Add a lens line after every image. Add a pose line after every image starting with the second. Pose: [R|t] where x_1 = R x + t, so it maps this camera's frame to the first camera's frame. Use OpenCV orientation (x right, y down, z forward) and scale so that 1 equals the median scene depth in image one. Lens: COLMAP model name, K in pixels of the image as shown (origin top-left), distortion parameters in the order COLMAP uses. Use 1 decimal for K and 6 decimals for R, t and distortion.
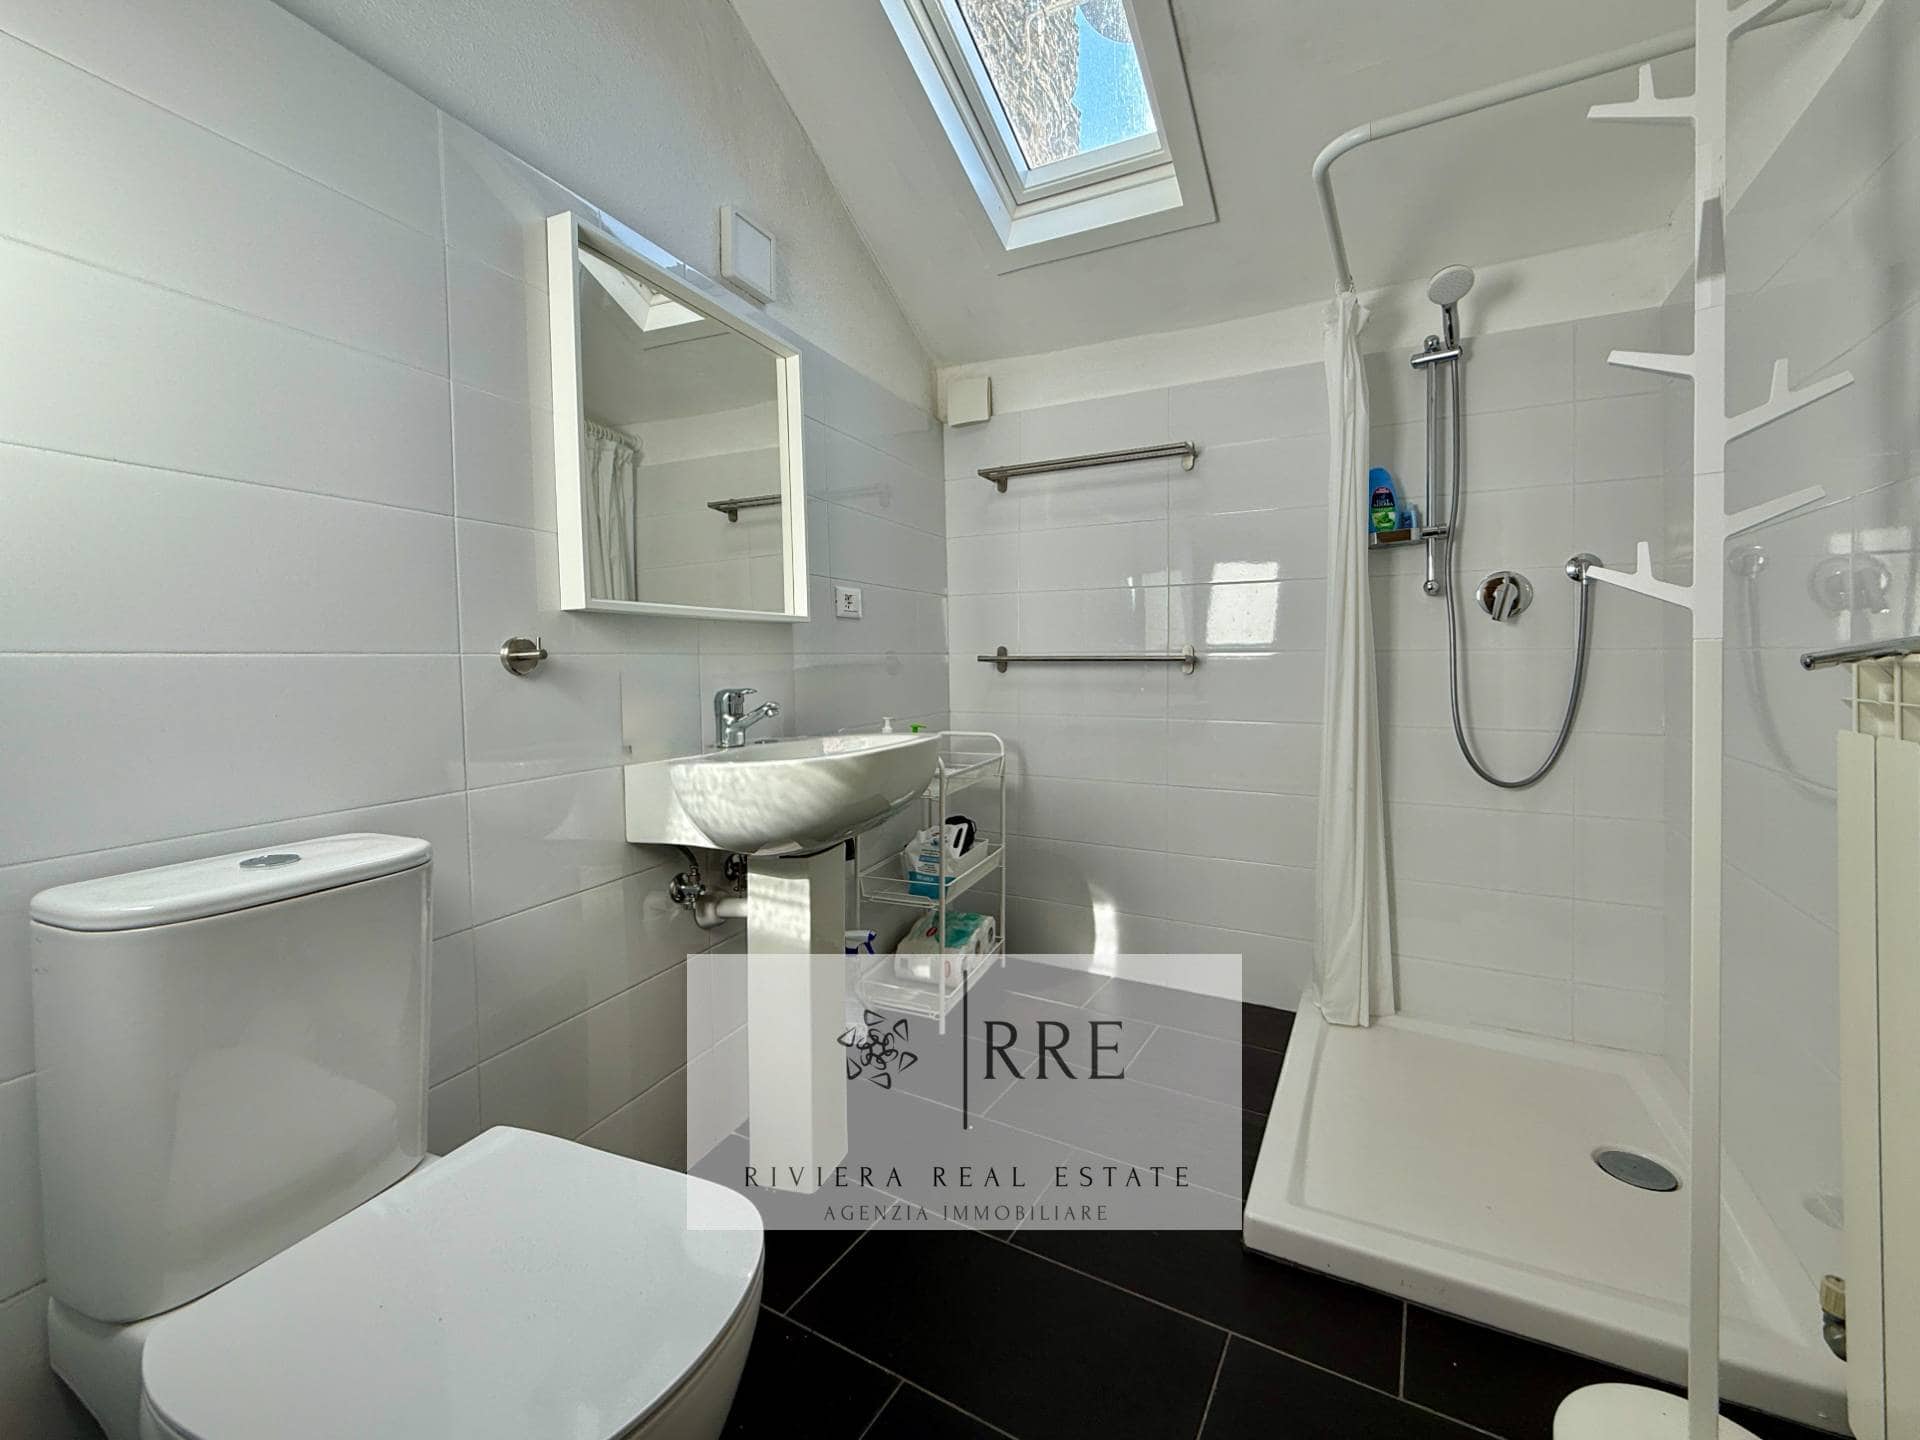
lens RADIAL K [[782.6, 0, 980.8], [0, 782.6, 722.6], [0, 0, 1]] dist [-0.000196, -0.000045]
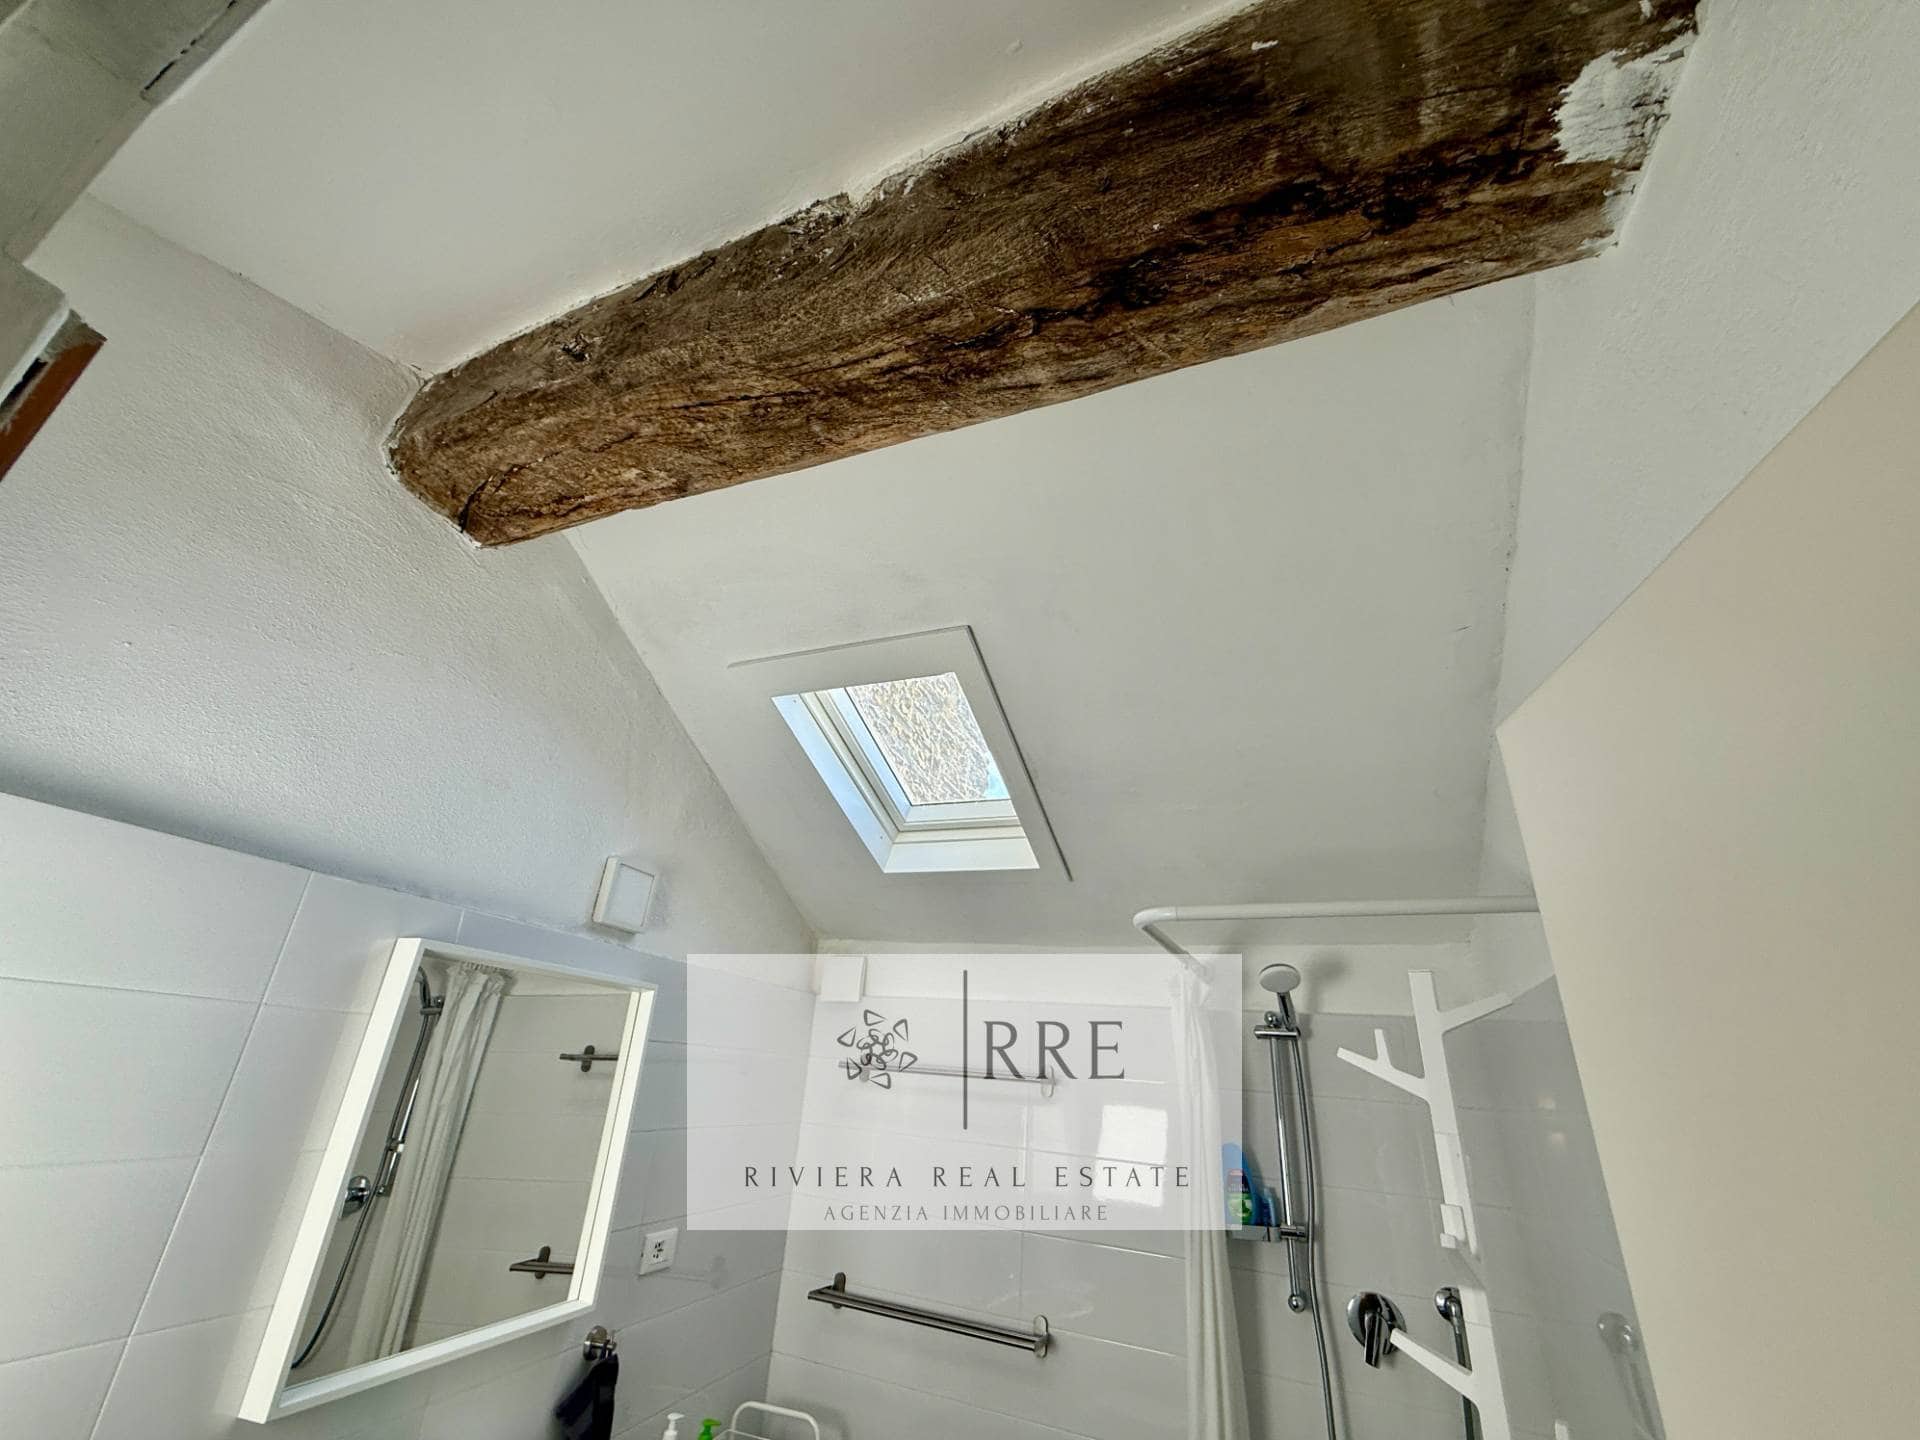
lens RADIAL K [[765.2, 0, 960.0], [0, 765.2, 720.0], [0, 0, 1]] dist [0.001251, 0.000008]
pose [[0.995210, 0.095510, 0.020866, 0.101896], [-0.078290, 0.906444, -0.415006, -0.383972], [-0.058551, 0.411384, 0.909580, -0.066924]]
